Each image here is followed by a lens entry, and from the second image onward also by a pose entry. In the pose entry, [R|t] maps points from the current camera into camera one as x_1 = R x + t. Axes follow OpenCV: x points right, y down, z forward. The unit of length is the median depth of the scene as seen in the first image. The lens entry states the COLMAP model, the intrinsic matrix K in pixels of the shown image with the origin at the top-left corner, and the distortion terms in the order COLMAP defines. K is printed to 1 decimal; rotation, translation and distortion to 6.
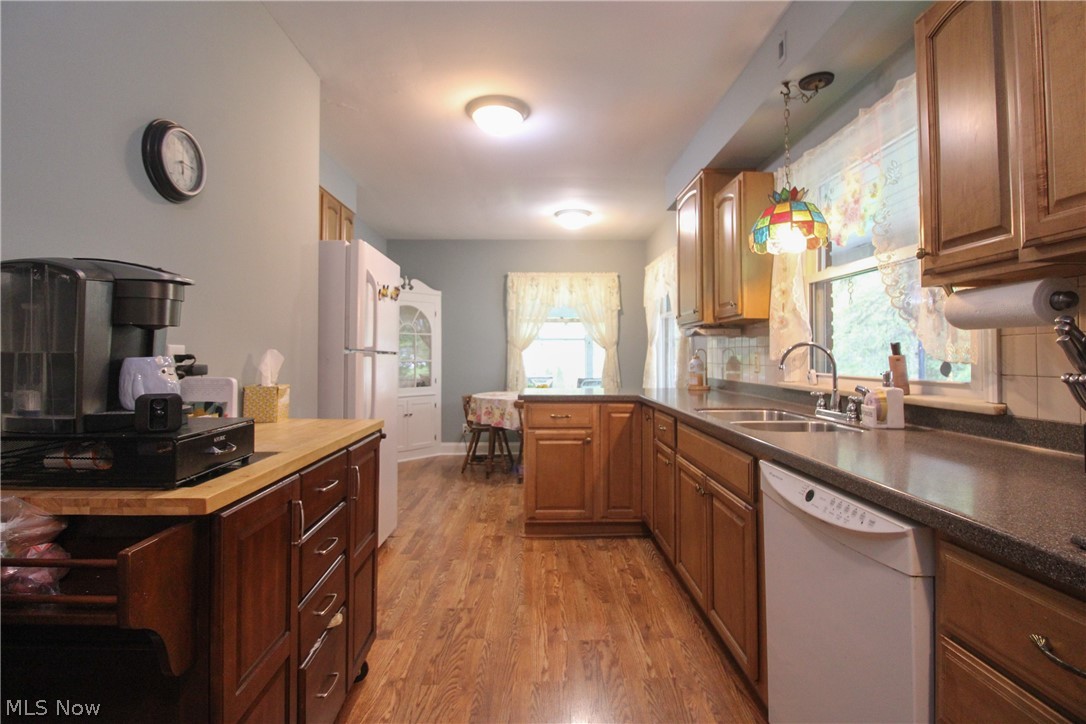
lens RADIAL K [[520.9, 0, 546.7], [0, 520.9, 345.0], [0, 0, 1]] dist [-0.002970, -0.009783]
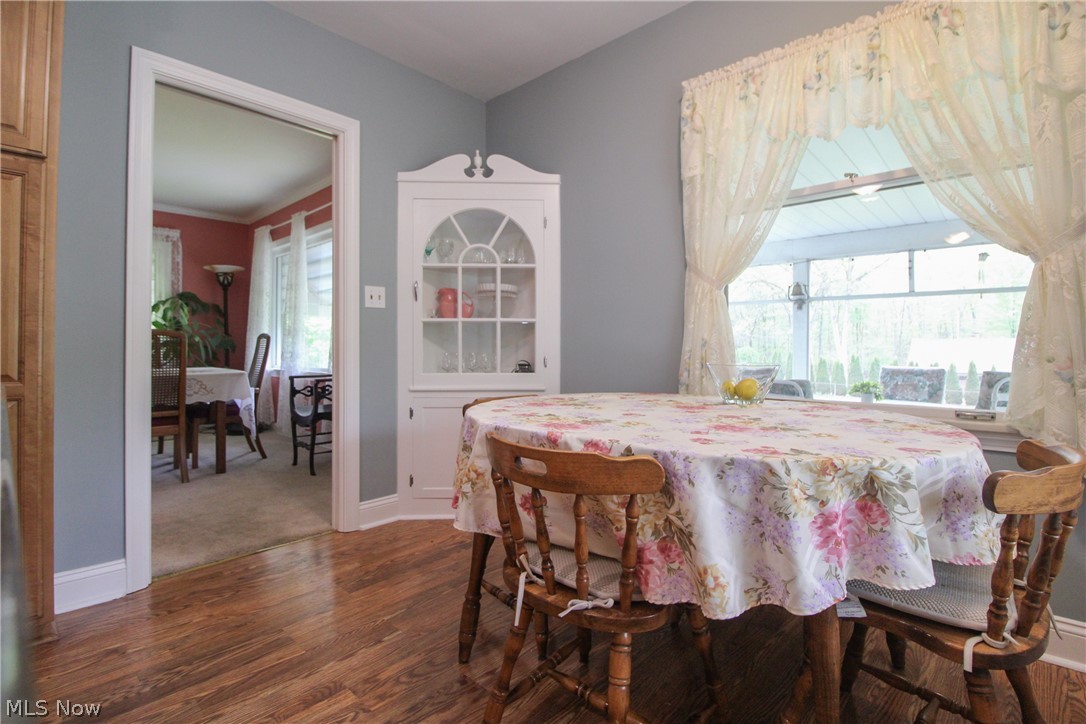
lens RADIAL K [[520.9, 0, 546.7], [0, 520.9, 345.0], [0, 0, 1]] dist [-0.002970, -0.009783]
pose [[0.710536, -0.001996, -0.703658, 0.122772], [0.007835, 0.999956, 0.005075, 0.050073], [0.703617, -0.009120, 0.710521, 0.658867]]
